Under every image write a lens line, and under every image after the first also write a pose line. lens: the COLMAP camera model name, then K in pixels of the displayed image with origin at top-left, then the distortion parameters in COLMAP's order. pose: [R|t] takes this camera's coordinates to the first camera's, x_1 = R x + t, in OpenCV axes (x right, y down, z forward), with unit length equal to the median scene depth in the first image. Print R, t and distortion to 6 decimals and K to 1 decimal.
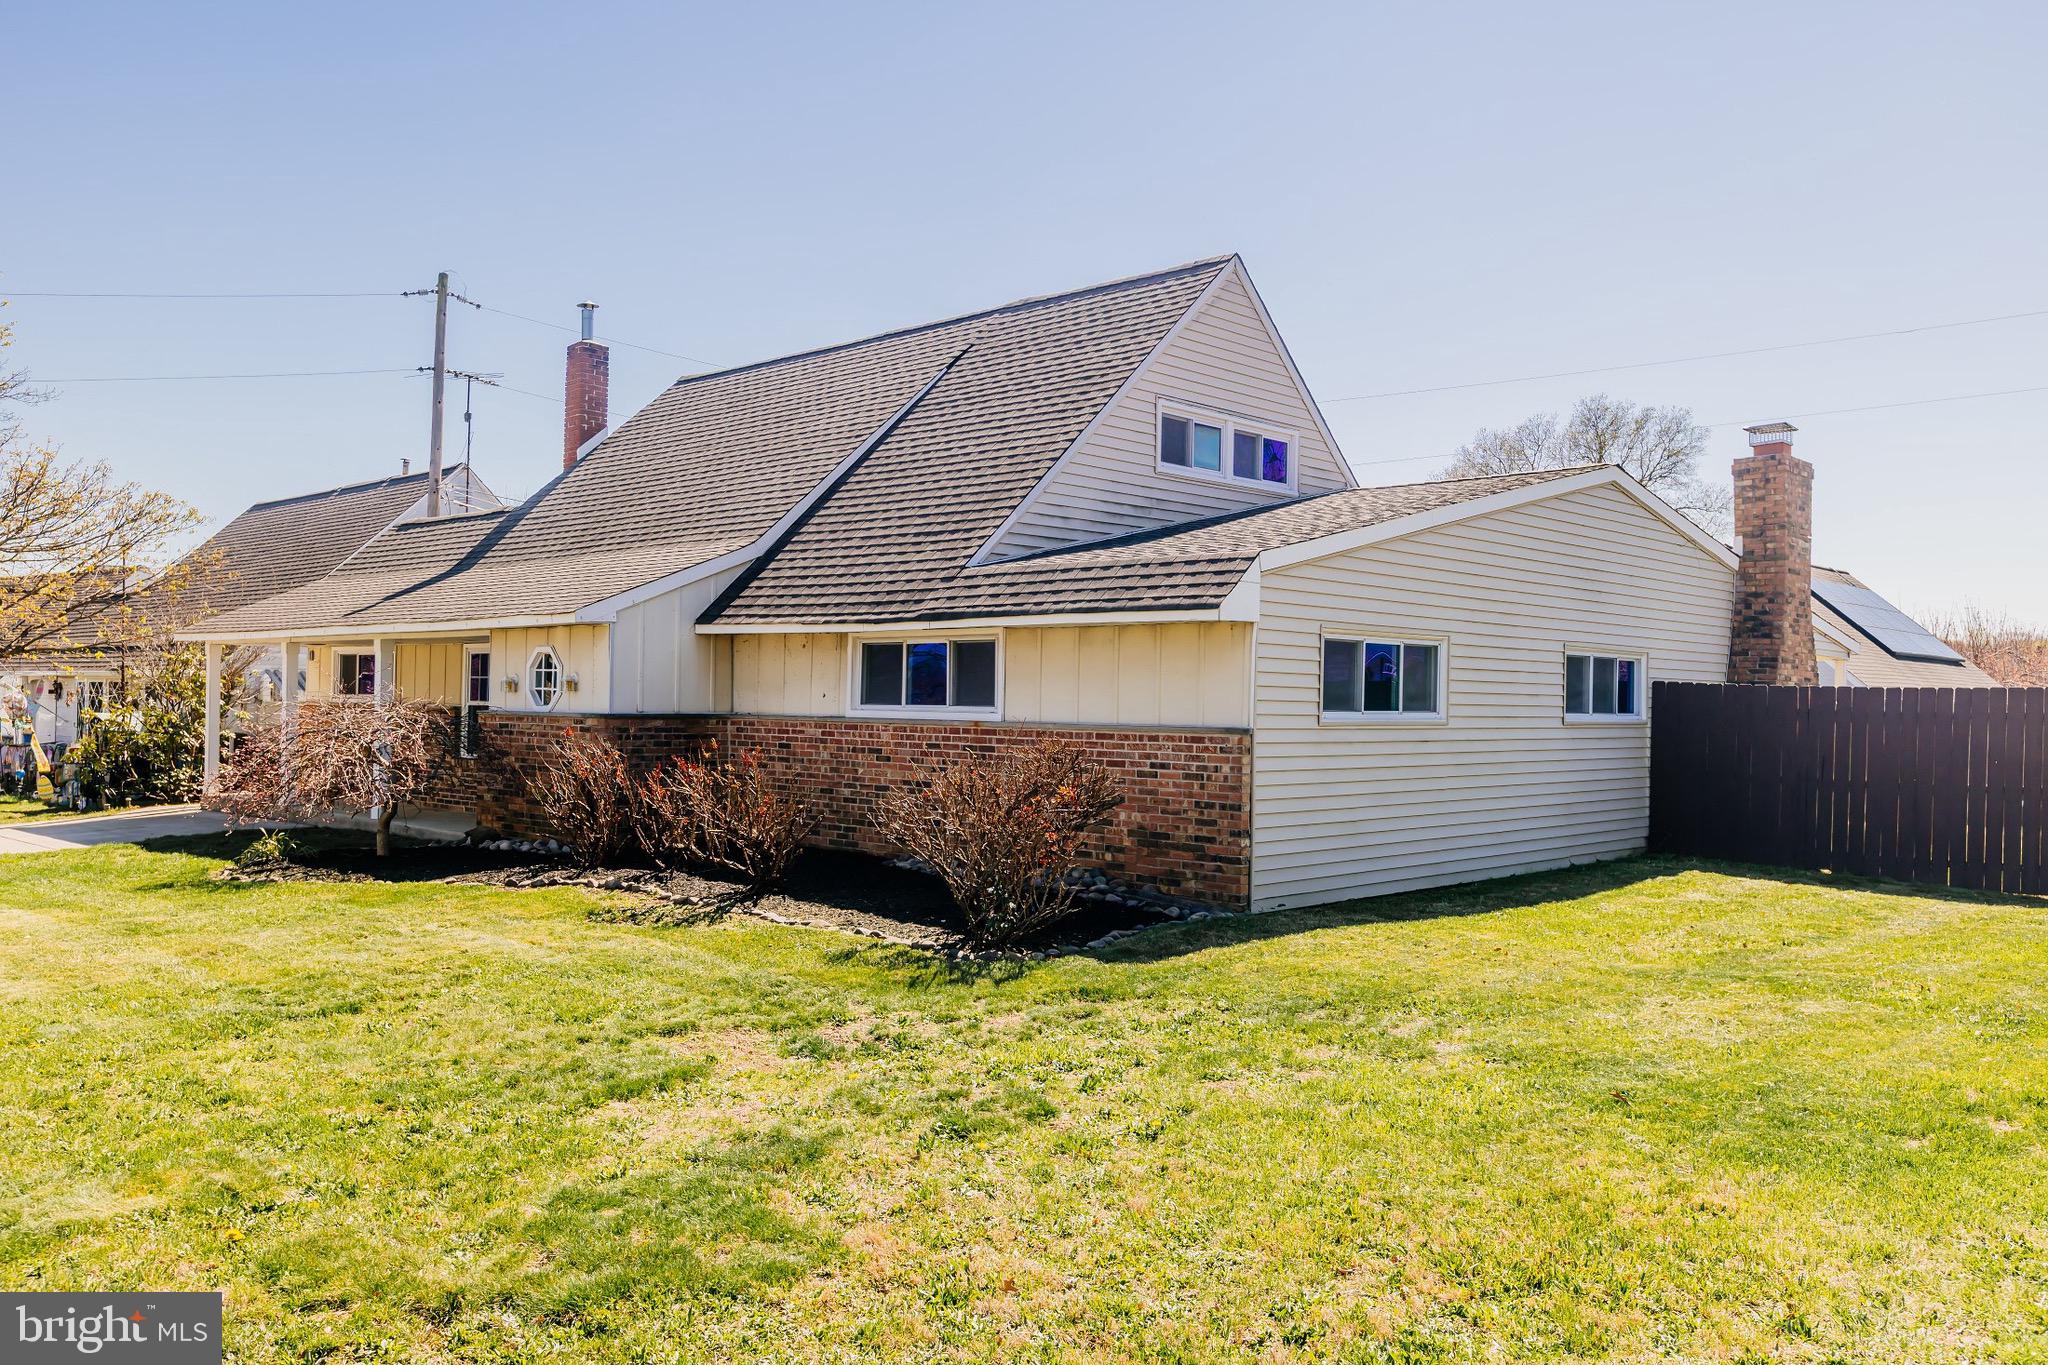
lens RADIAL K [[1571.2, 0, 1024.5], [0, 1571.2, 658.3], [0, 0, 1]] dist [0.017957, -0.010155]
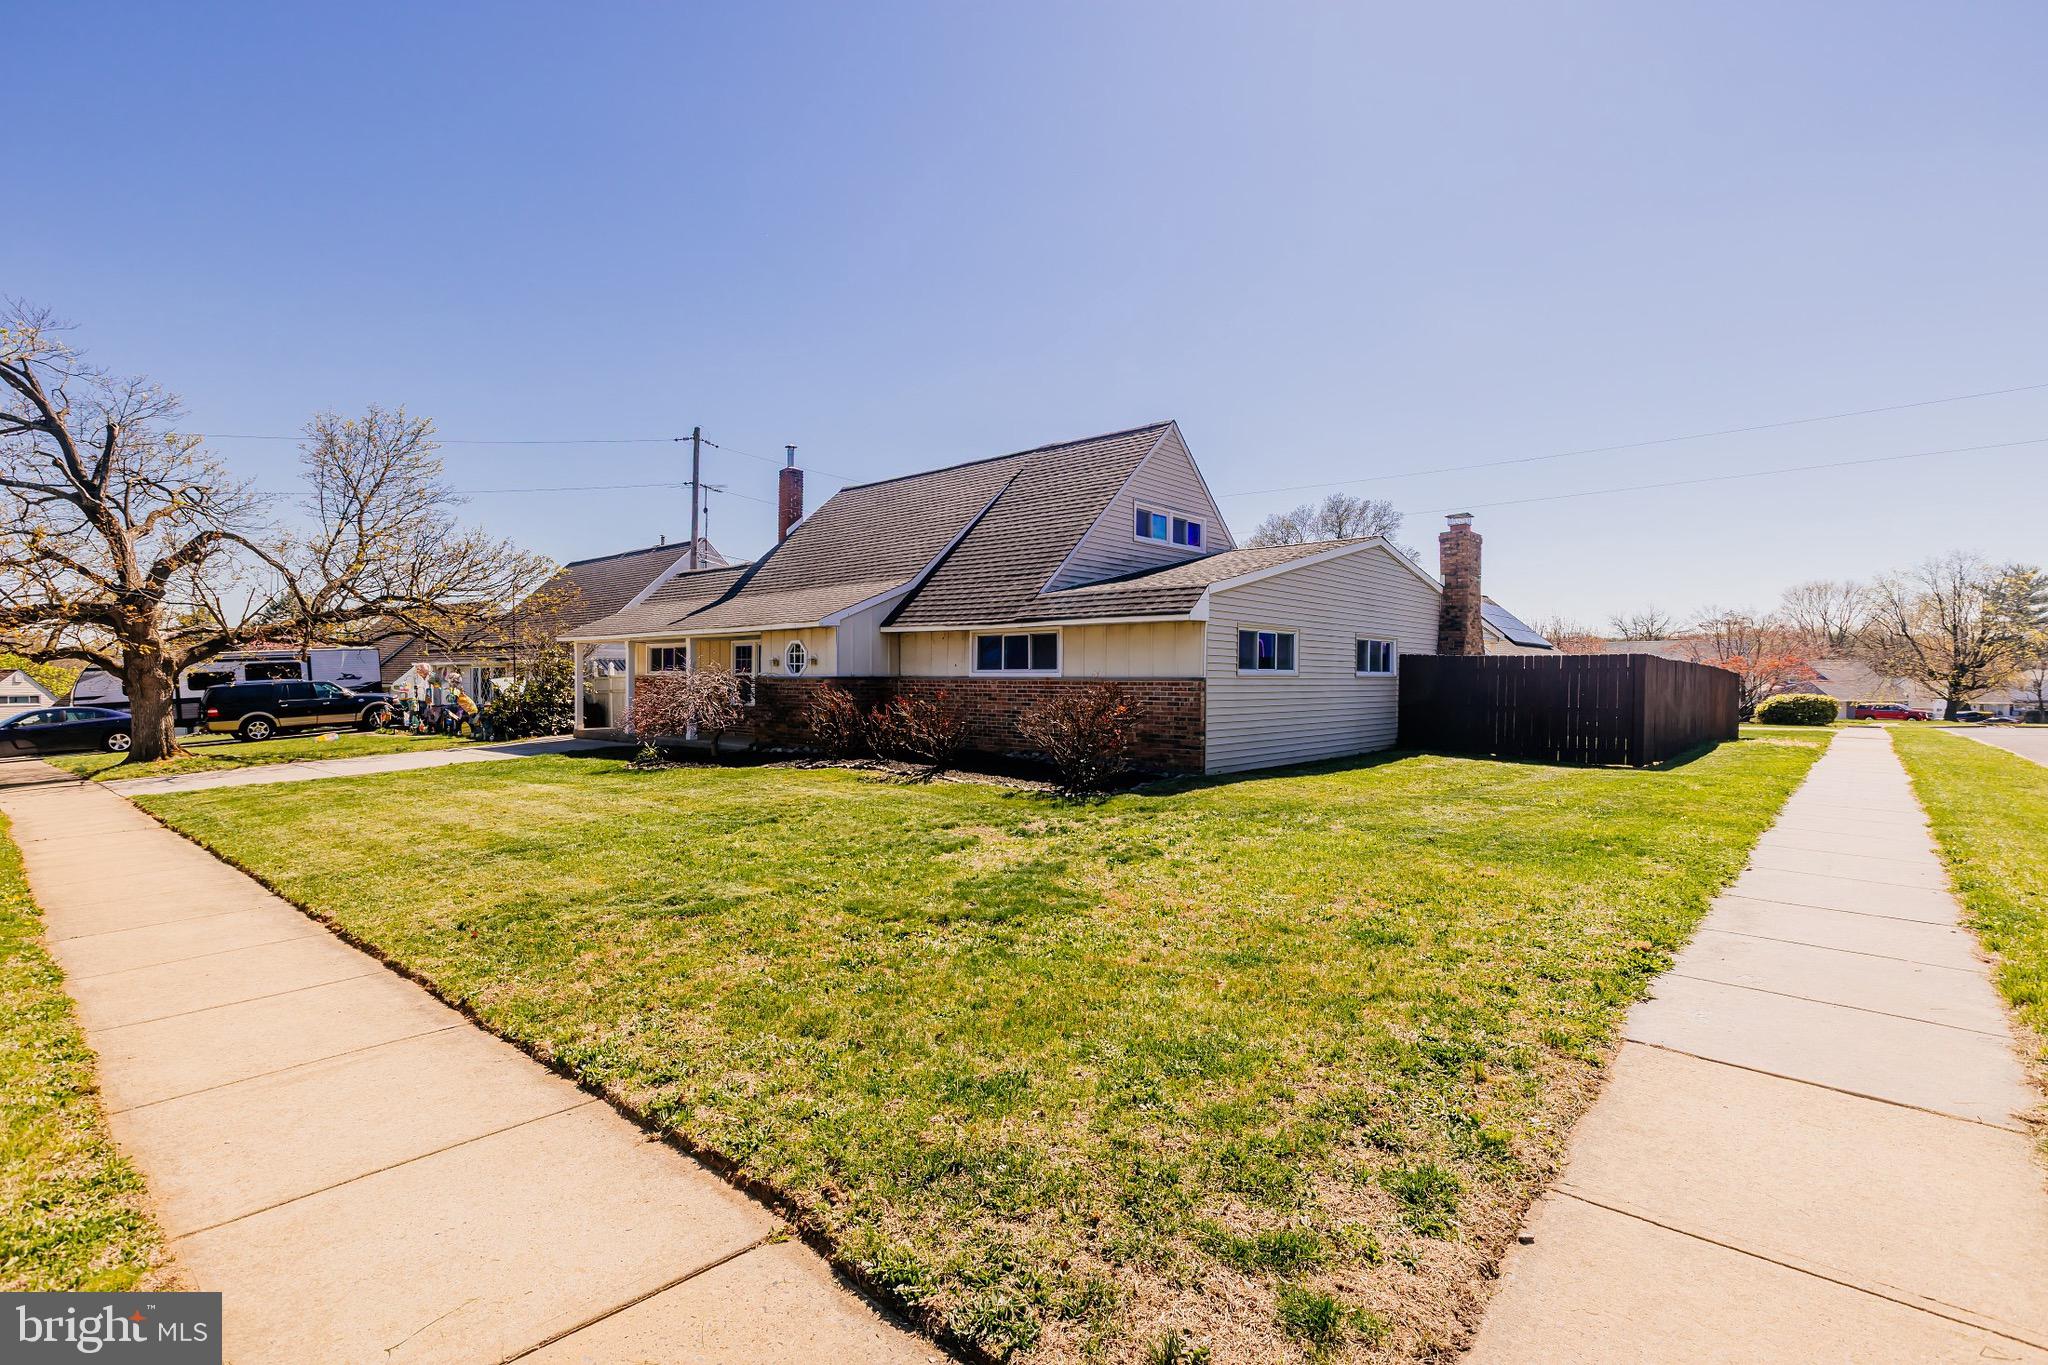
lens RADIAL K [[963.4, 0, 1020.1], [0, 963.4, 673.2], [0, 0, 1]] dist [-0.004463, 0.000743]
pose [[0.999135, -0.010591, 0.040216, -0.097192], [0.009814, 0.999762, 0.019477, 0.011730], [-0.040413, -0.019066, 0.999001, -0.112905]]
